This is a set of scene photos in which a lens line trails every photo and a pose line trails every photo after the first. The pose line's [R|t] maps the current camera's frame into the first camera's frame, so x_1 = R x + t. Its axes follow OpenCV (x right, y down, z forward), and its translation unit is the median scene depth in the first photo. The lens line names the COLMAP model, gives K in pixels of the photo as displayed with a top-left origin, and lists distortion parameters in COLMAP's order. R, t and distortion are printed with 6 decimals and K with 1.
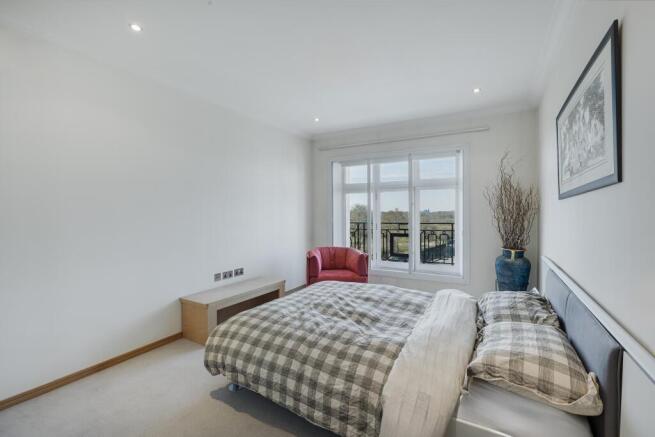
lens RADIAL K [[303.9, 0, 328.2], [0, 303.9, 219.1], [0, 0, 1]] dist [-0.003403, -0.000389]
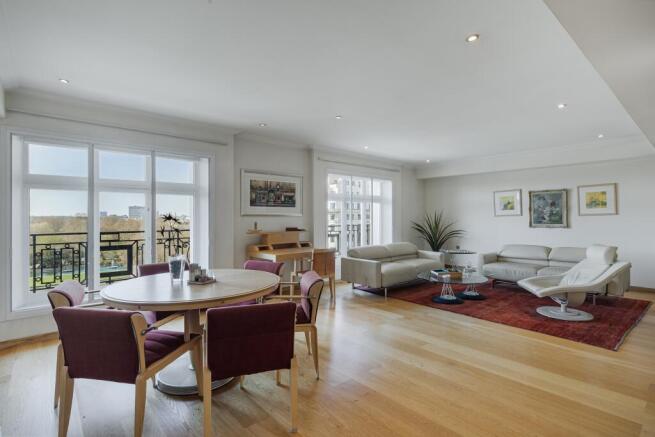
lens RADIAL K [[326.5, 0, 326.5], [0, 326.5, 218.3], [0, 0, 1]] dist [-0.001629, 0.000040]
pose [[0.326405, 0.003220, 0.945225, -0.397130], [0.023228, 0.999665, -0.011426, -0.001607], [-0.944945, 0.025685, 0.326221, 0.214860]]
